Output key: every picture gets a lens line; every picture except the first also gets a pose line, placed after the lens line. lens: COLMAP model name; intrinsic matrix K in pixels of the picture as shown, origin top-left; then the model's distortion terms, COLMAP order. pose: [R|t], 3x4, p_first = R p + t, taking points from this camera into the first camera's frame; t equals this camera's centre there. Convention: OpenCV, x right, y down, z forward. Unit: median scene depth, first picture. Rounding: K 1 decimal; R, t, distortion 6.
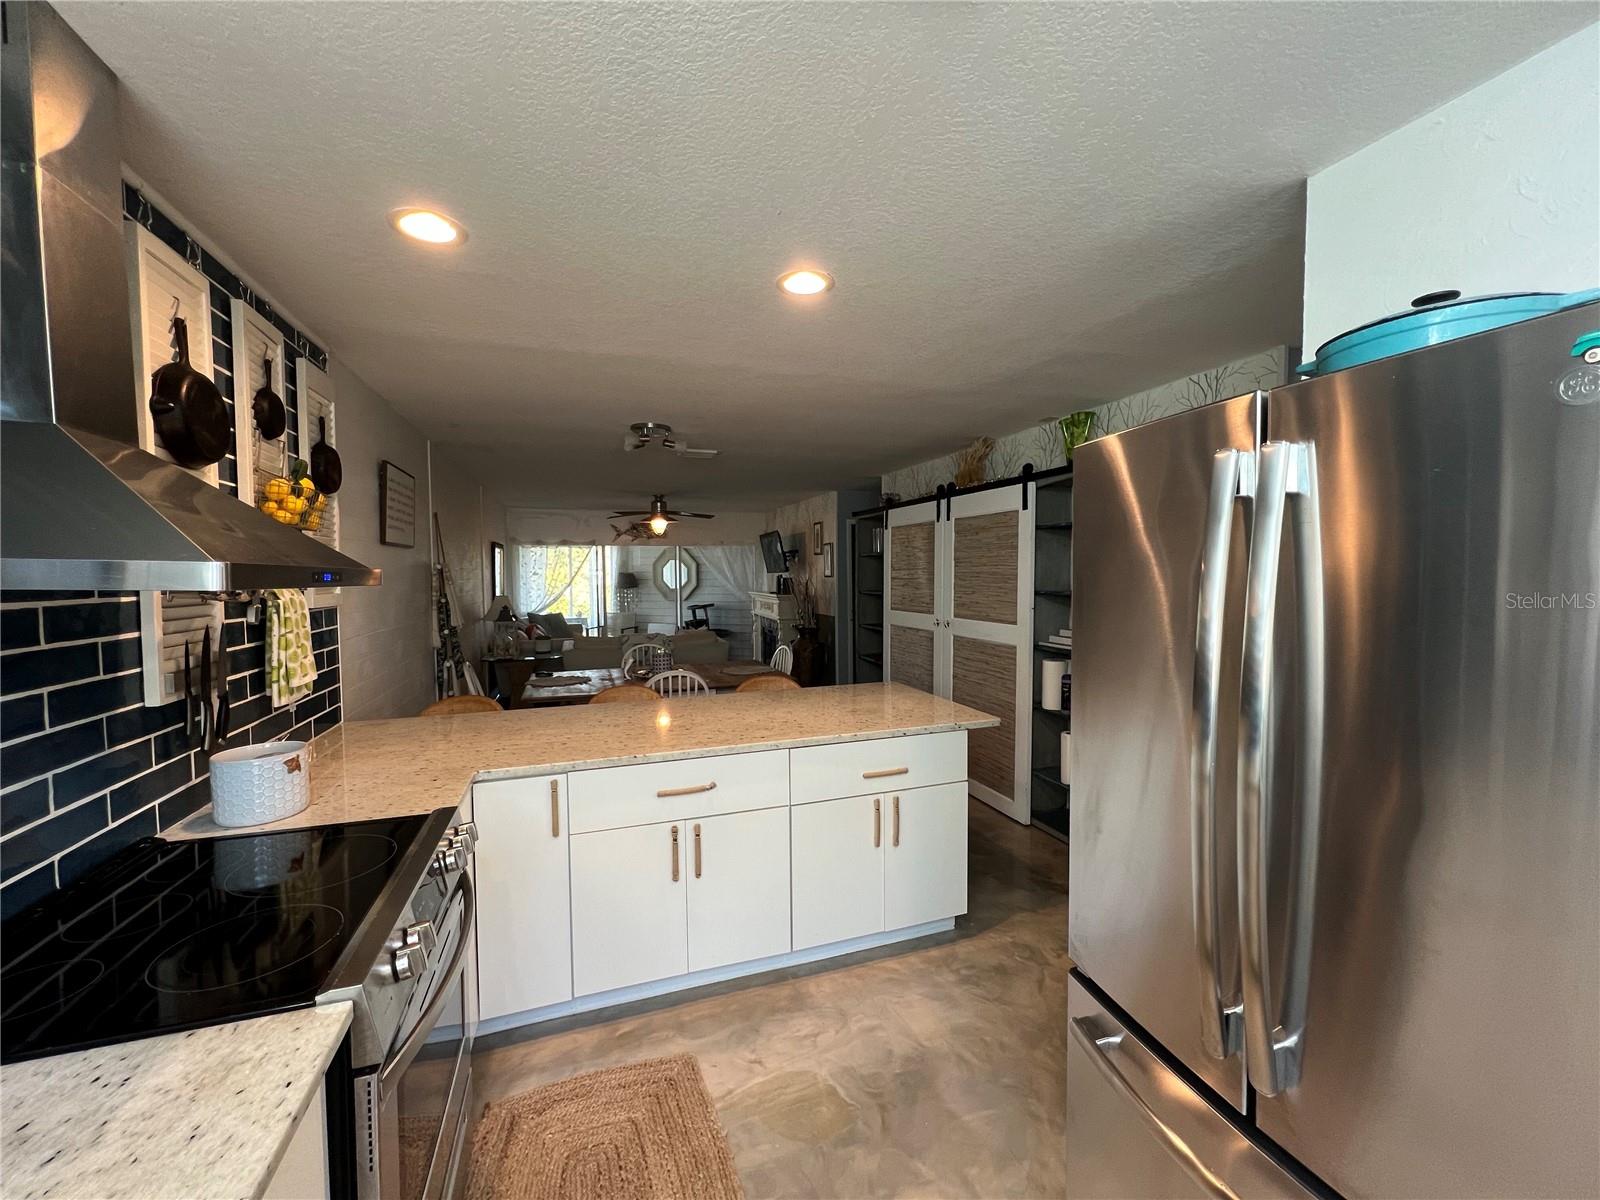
lens RADIAL K [[638.7, 0, 800.1], [0, 638.7, 598.5], [0, 0, 1]] dist [-0.000530, 0.000126]
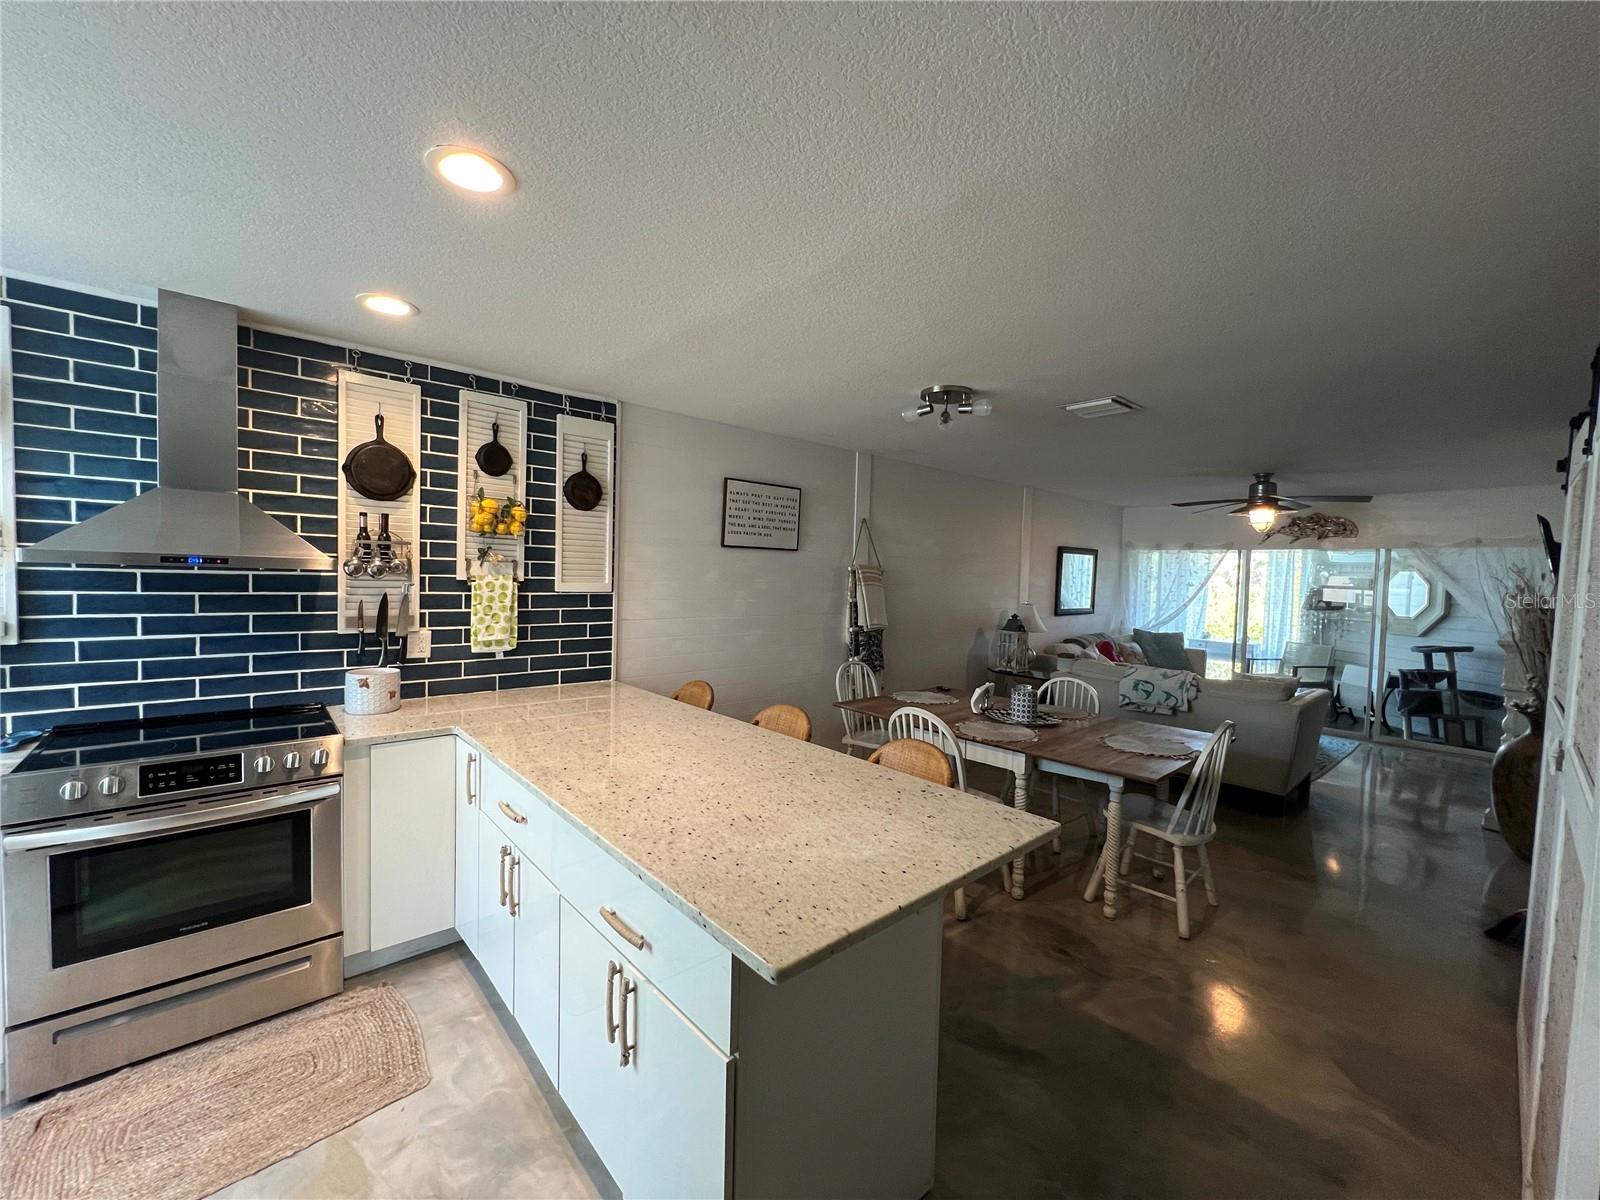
lens RADIAL K [[638.7, 0, 800.1], [0, 638.7, 598.5], [0, 0, 1]] dist [-0.000530, 0.000126]
pose [[0.385089, 0.057450, -0.921089, 0.223926], [-0.071034, 0.996945, 0.032484, -0.016156], [0.920142, 0.052919, 0.387994, 0.288675]]
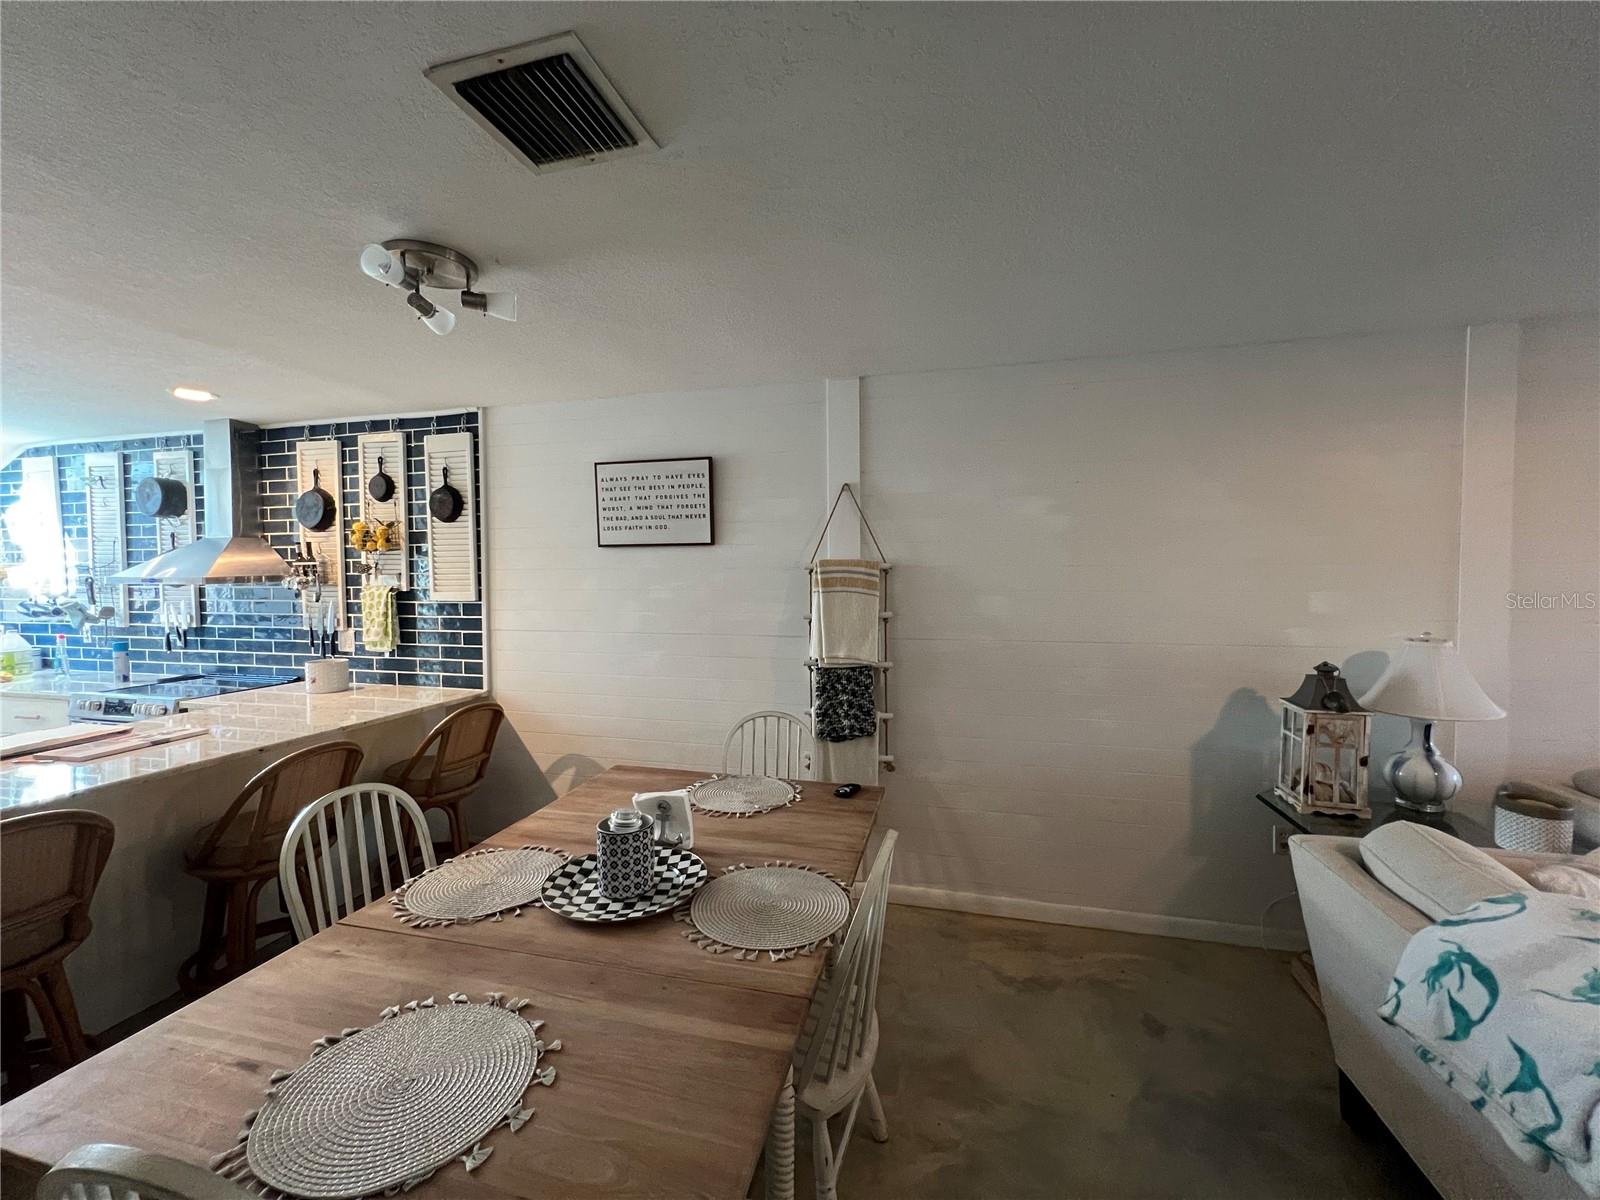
lens RADIAL K [[638.7, 0, 800.1], [0, 638.7, 598.5], [0, 0, 1]] dist [-0.000530, 0.000126]
pose [[-0.549776, 0.043396, -0.834184, 0.004870], [-0.026146, 0.997266, 0.069111, -0.035483], [0.834903, 0.059806, -0.547138, 0.778184]]
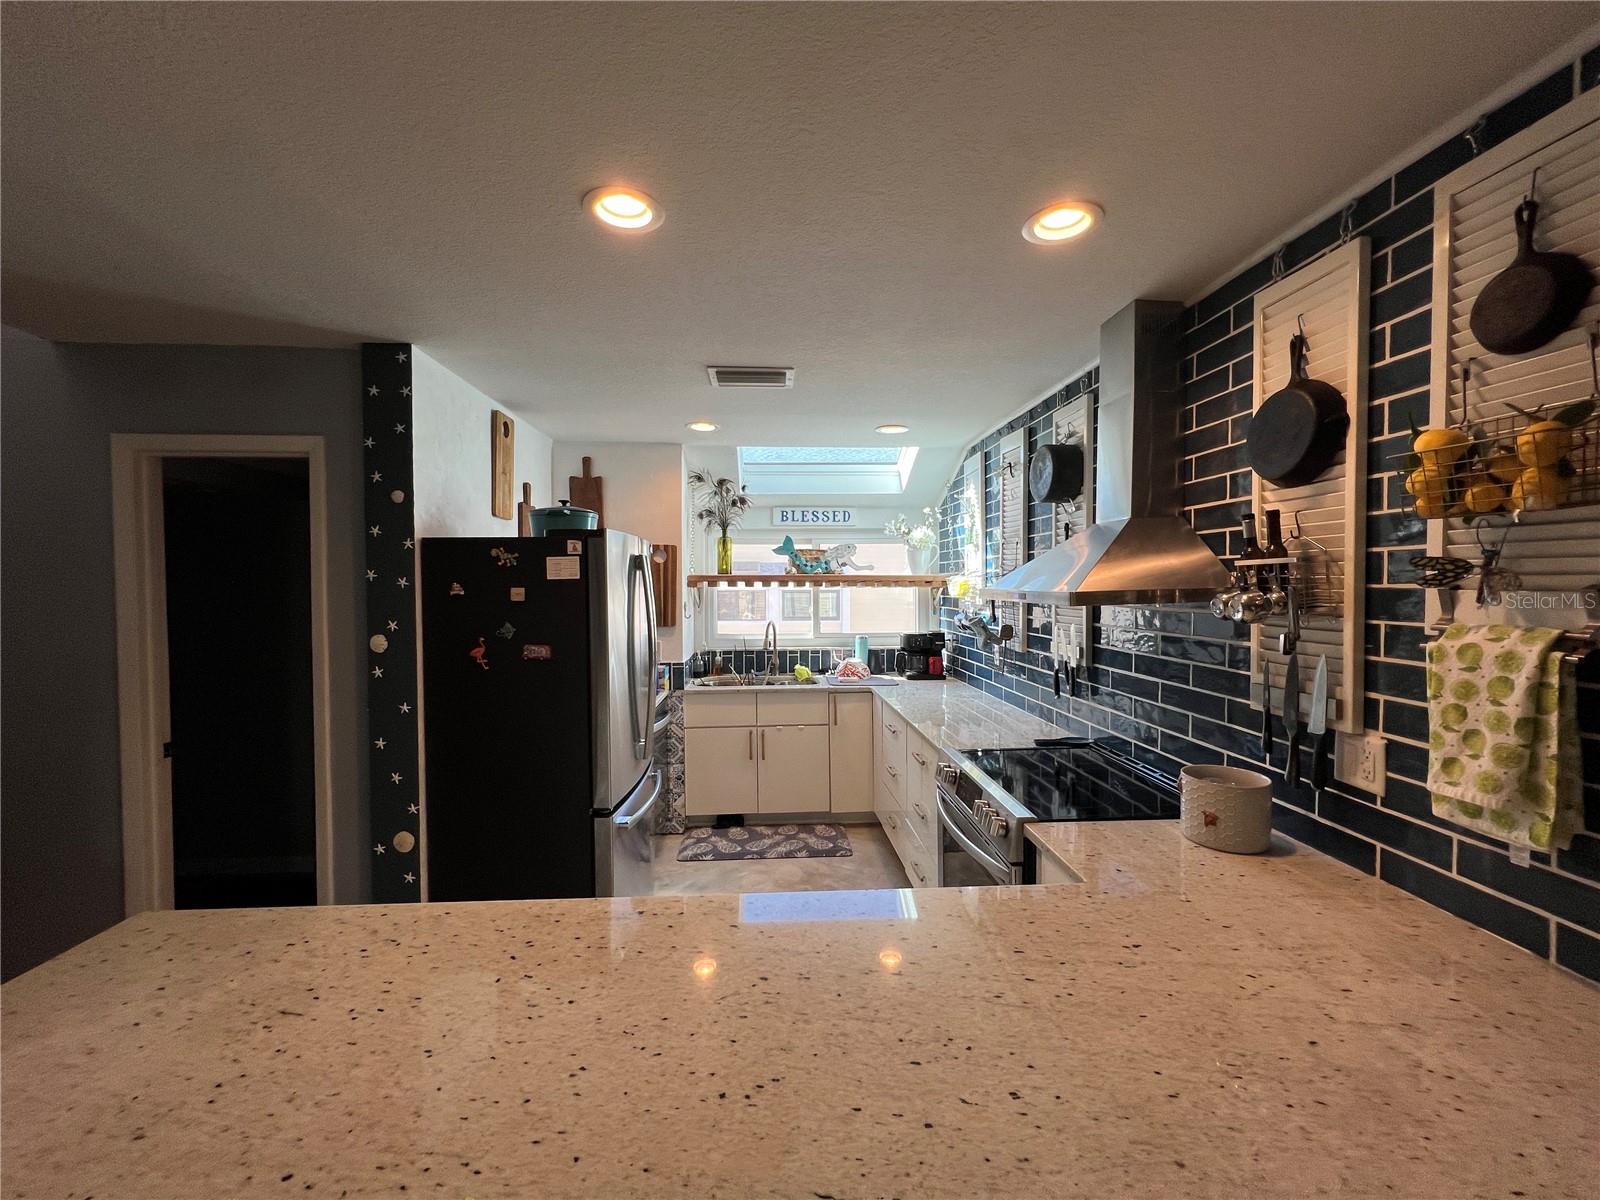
lens RADIAL K [[638.7, 0, 800.1], [0, 638.7, 598.5], [0, 0, 1]] dist [-0.000530, 0.000126]
pose [[-0.964127, 0.005447, 0.265385, -0.101144], [0.022453, 0.997880, 0.061087, -0.023065], [-0.264489, 0.064855, -0.962205, 0.446698]]
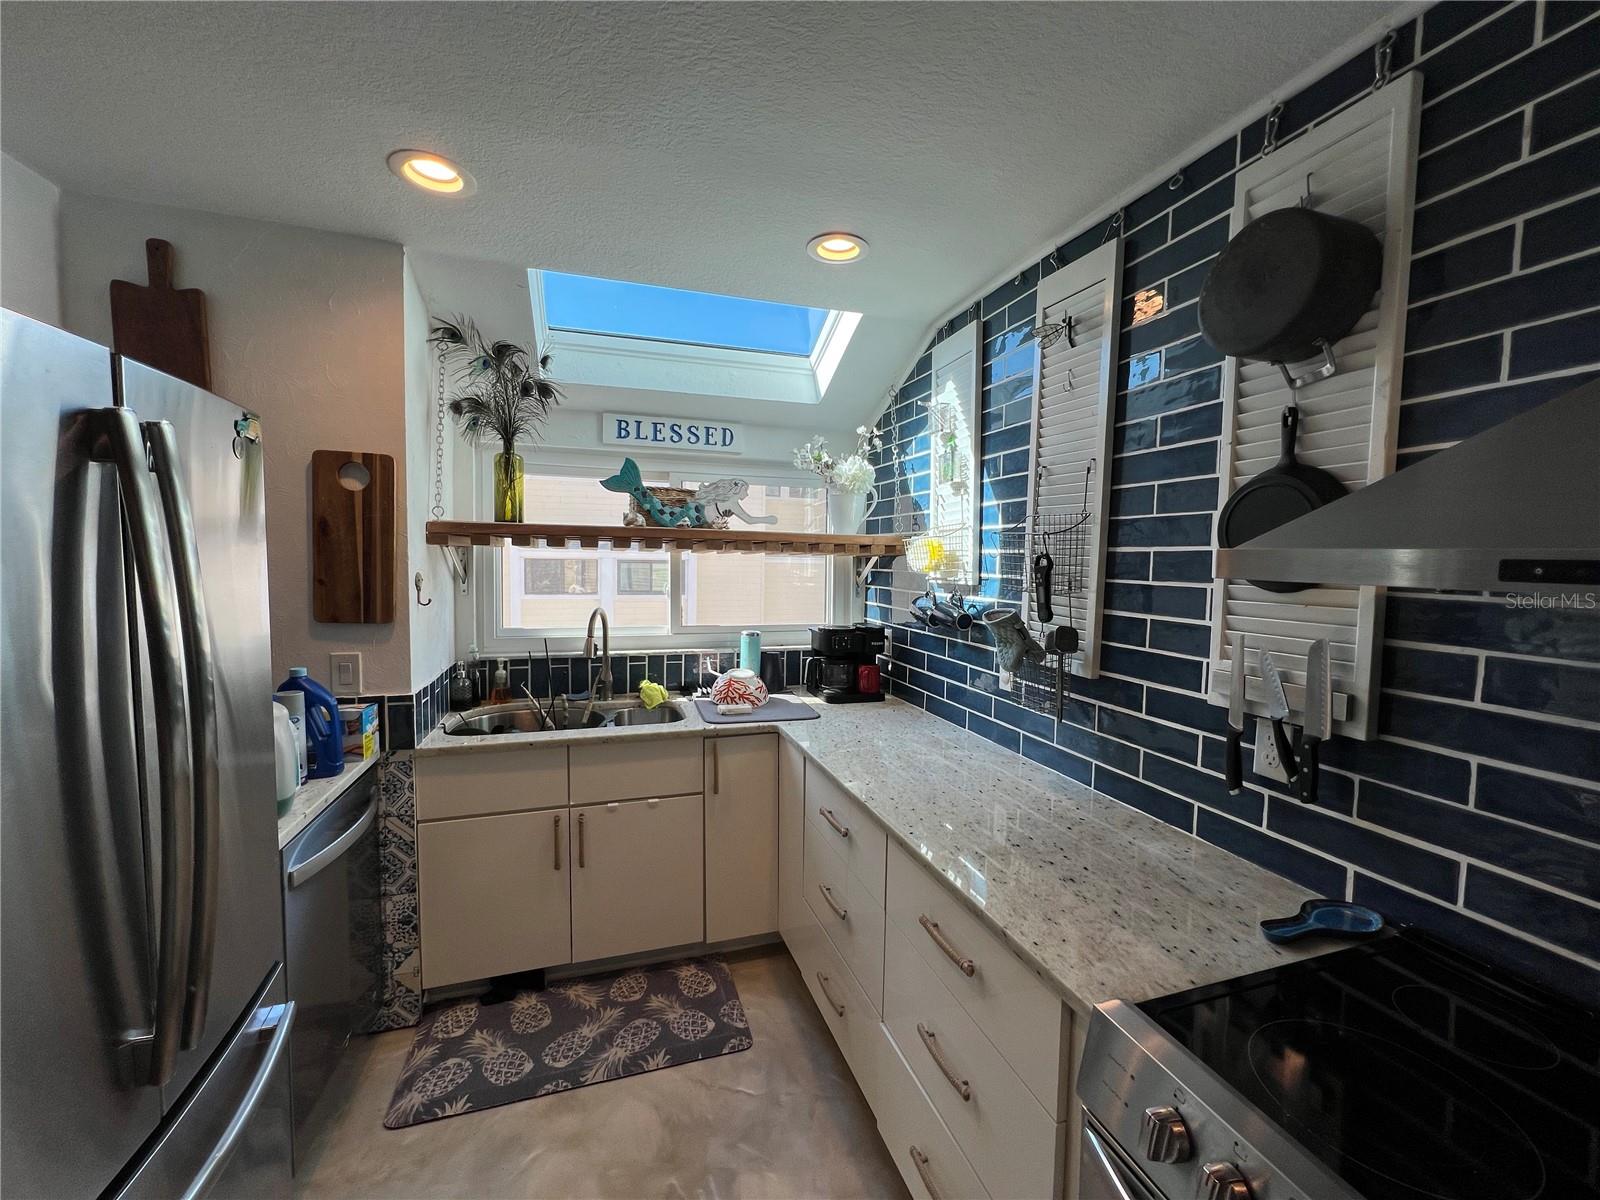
lens RADIAL K [[638.7, 0, 800.1], [0, 638.7, 598.5], [0, 0, 1]] dist [-0.000530, 0.000126]
pose [[-0.999795, -0.010309, 0.017433, -0.033012], [-0.008393, 0.994266, 0.106608, -0.009378], [-0.018432, 0.106440, -0.994148, 0.226825]]
